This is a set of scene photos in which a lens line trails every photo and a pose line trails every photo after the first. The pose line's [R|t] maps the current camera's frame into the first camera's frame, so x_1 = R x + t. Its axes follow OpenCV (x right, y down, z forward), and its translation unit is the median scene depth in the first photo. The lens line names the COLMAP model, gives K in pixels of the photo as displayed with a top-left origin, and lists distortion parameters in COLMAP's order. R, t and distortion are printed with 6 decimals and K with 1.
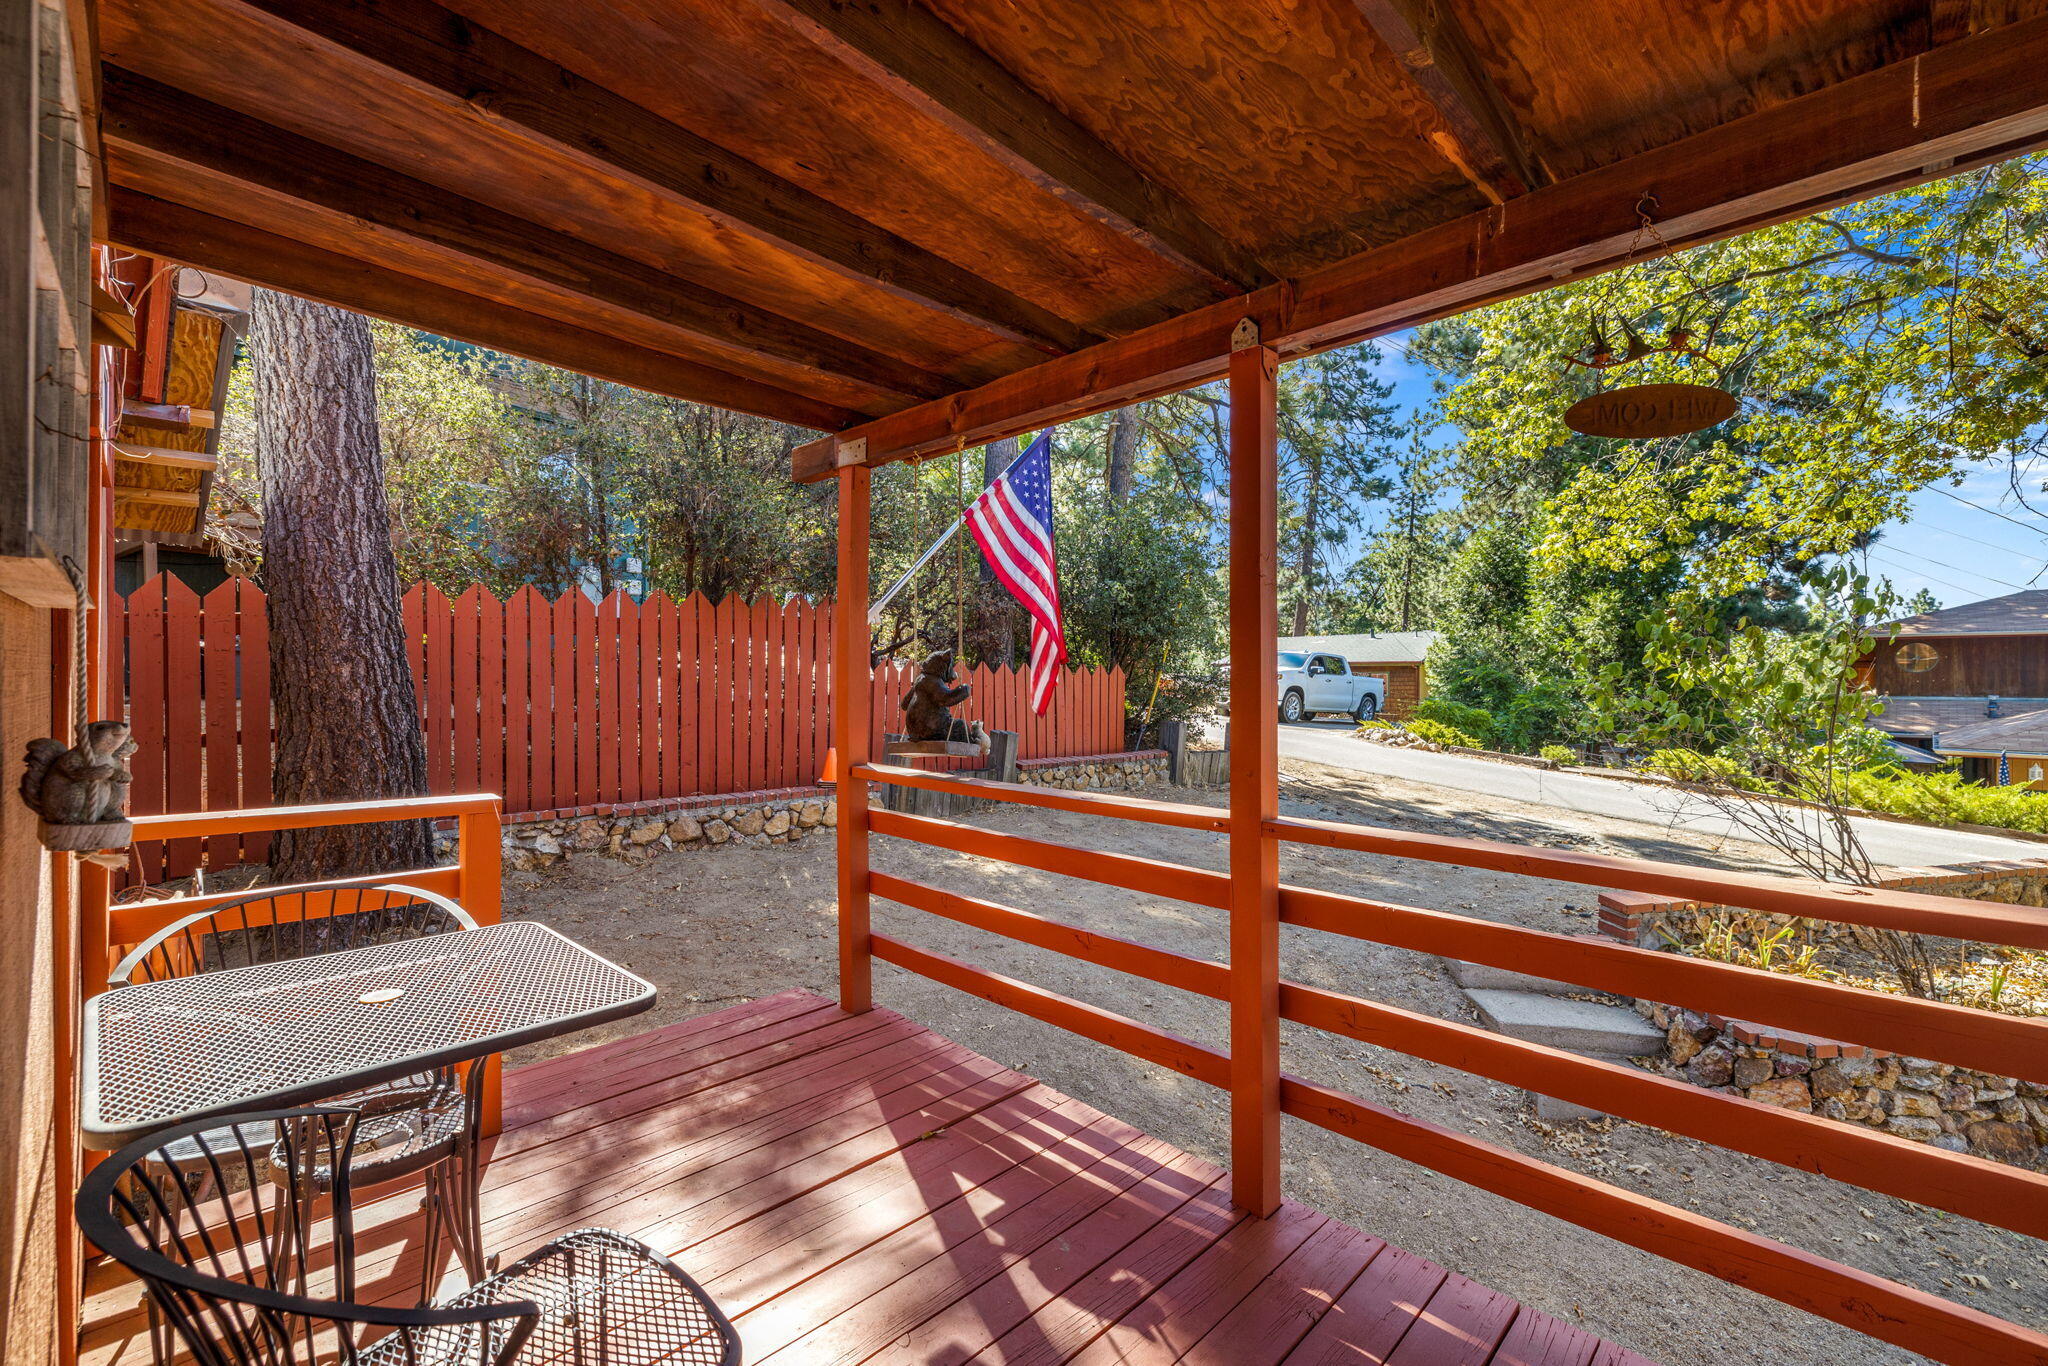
lens RADIAL K [[869.3, 0, 1031.5], [0, 869.3, 680.6], [0, 0, 1]] dist [-0.000811, 0.000228]
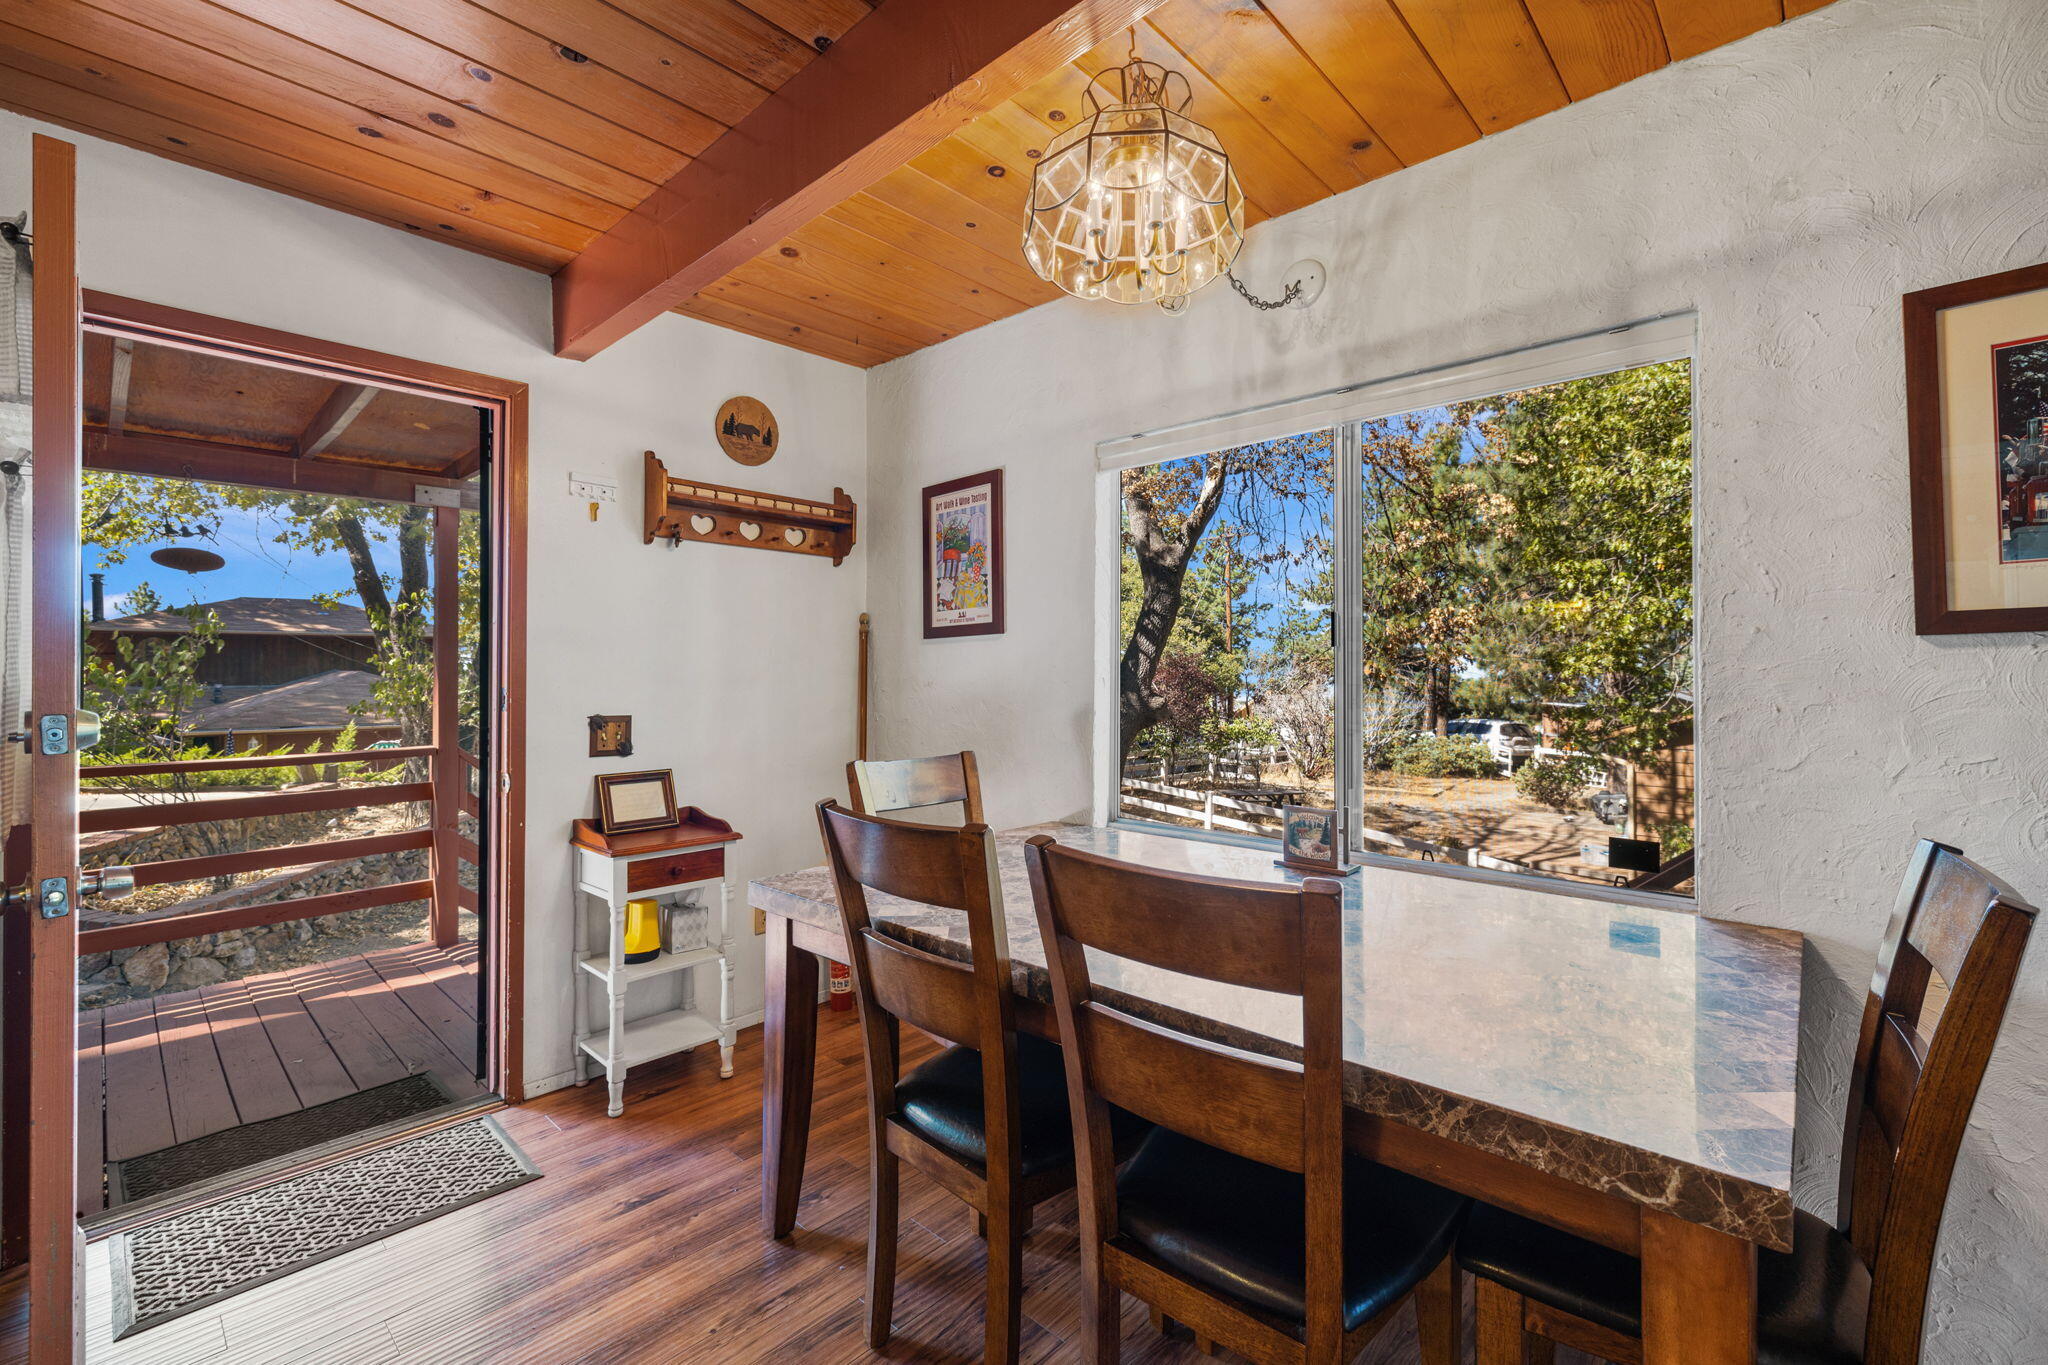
lens RADIAL K [[869.3, 0, 1033.2], [0, 869.3, 664.4], [0, 0, 1]] dist [-0.000811, 0.000228]
pose [[-0.028642, 0.003684, 0.999583, -0.567940], [0.003943, 0.999986, -0.003573, -0.007287], [-0.999582, 0.003839, -0.028656, -0.401122]]
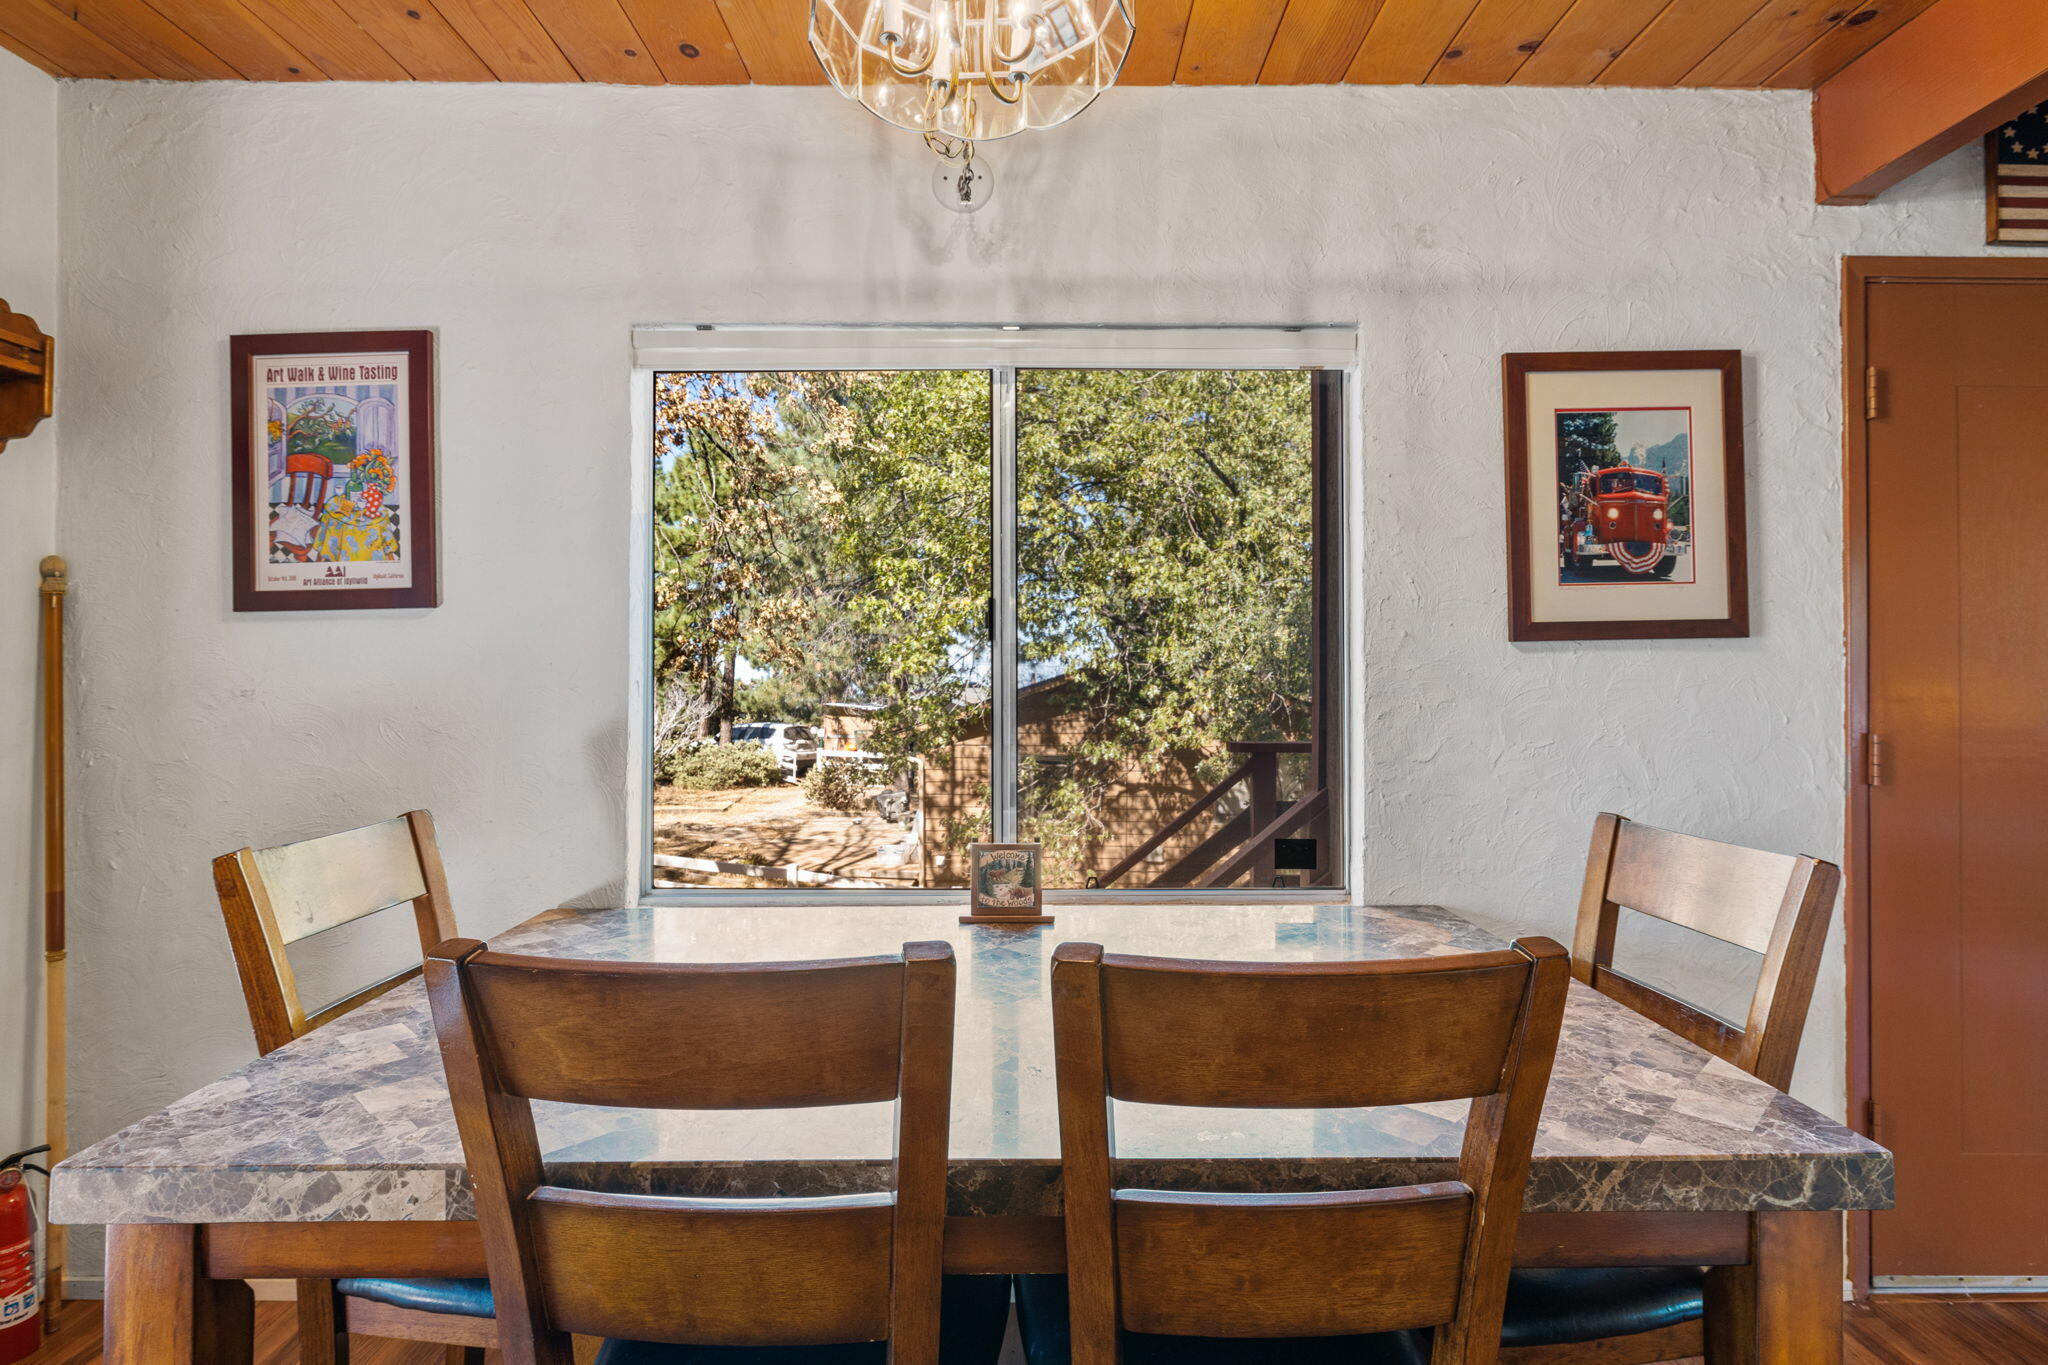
lens RADIAL K [[1020.5, 0, 1019.1], [0, 1020.5, 665.1], [0, 0, 1]] dist [-0.006281, 0.000189]
pose [[-0.696492, -0.001003, 0.717564, -0.422797], [-0.001056, 0.999999, 0.000372, -0.007550], [-0.717564, -0.000498, -0.696492, -0.265465]]
